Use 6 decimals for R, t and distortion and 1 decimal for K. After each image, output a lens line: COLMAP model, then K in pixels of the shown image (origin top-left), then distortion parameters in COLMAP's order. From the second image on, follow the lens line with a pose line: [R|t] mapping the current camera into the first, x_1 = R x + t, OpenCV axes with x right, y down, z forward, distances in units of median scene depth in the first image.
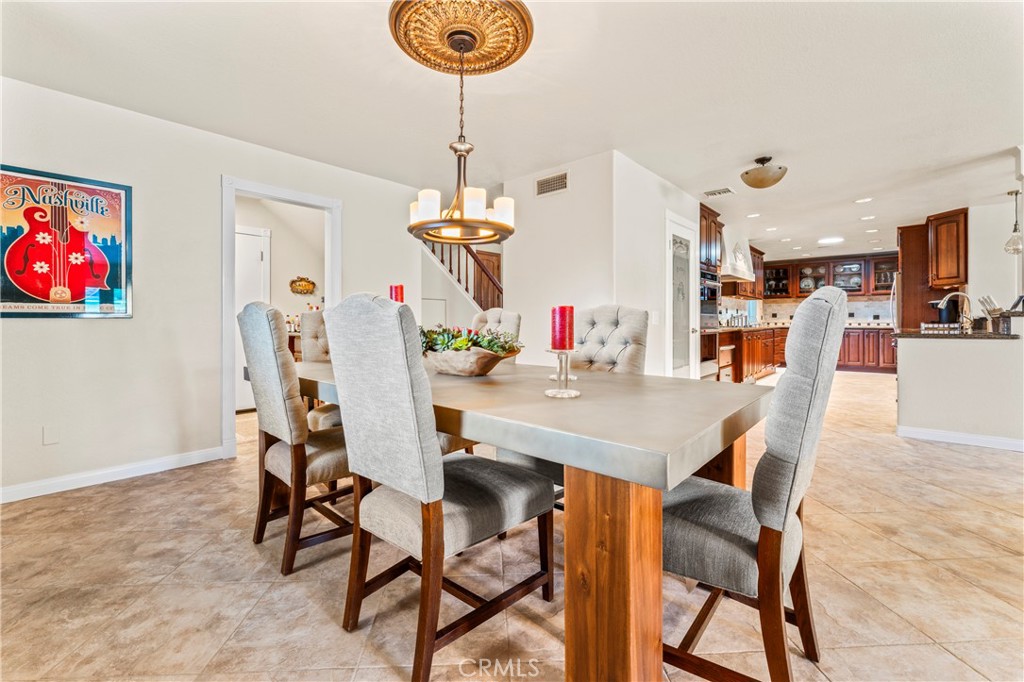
lens RADIAL K [[438.1, 0, 509.2], [0, 438.1, 322.2], [0, 0, 1]] dist [0.000387, -0.000030]
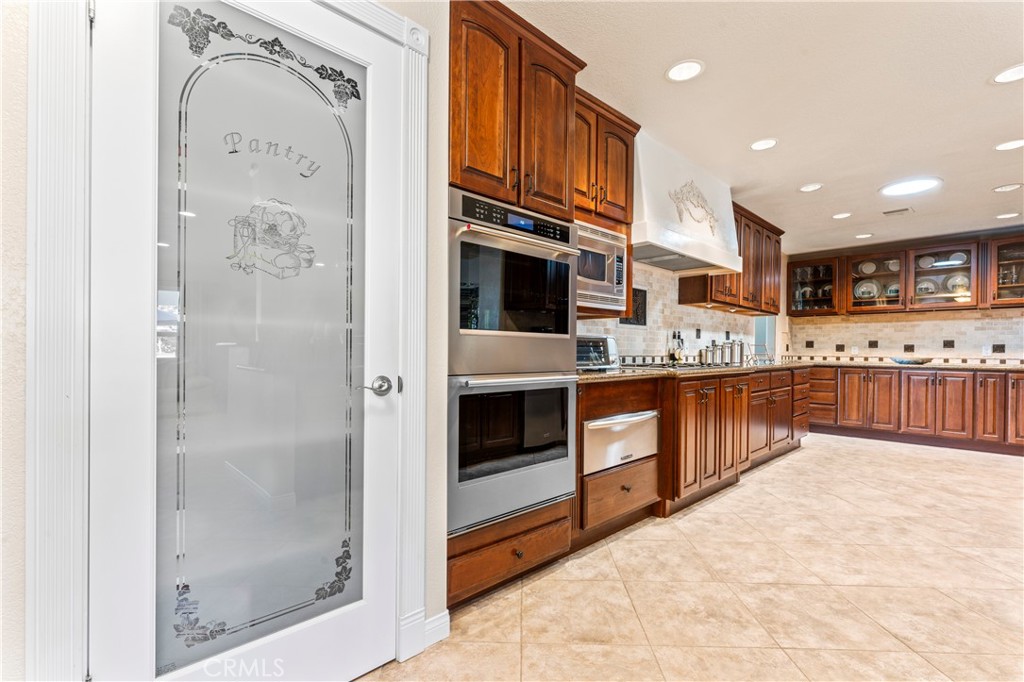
lens RADIAL K [[461.0, 0, 512.9], [0, 461.0, 353.1], [0, 0, 1]] dist [0.000525, 0.000465]
pose [[0.996550, 0.009766, -0.082416, 0.341249], [-0.009514, 0.999949, 0.003447, -0.002450], [0.082445, -0.002651, 0.996592, 0.455403]]
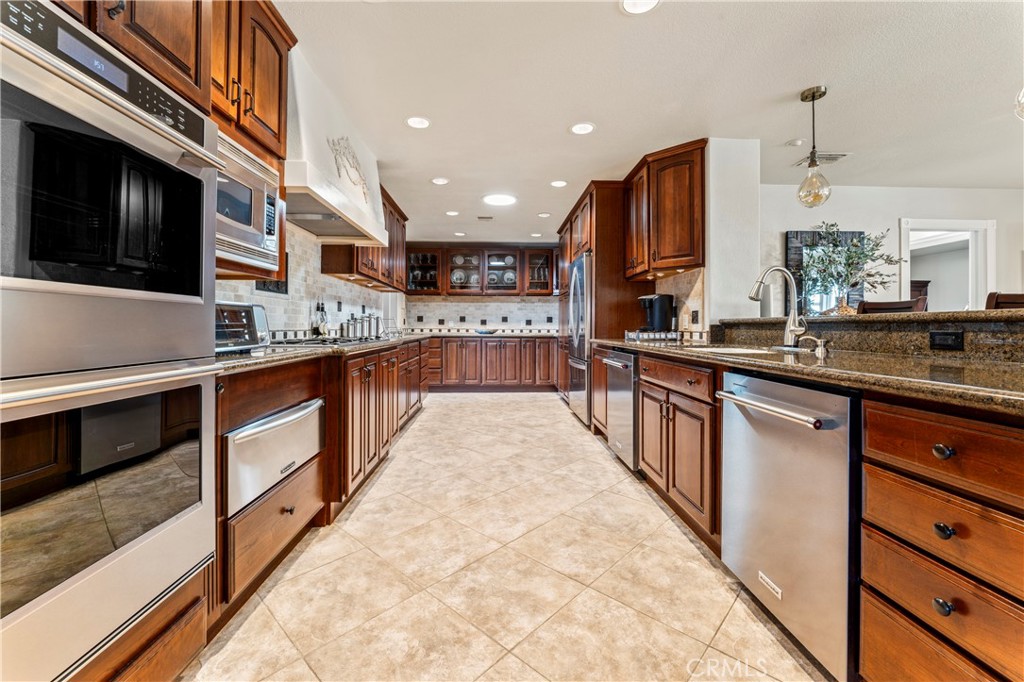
lens RADIAL K [[414.7, 0, 511.2], [0, 414.7, 324.7], [0, 0, 1]] dist [-0.008725, -0.000175]
pose [[0.720804, 0.007046, 0.693103, 0.328698], [-0.003220, 0.999972, -0.006817, -0.002206], [-0.693131, 0.002682, 0.720806, 0.551696]]
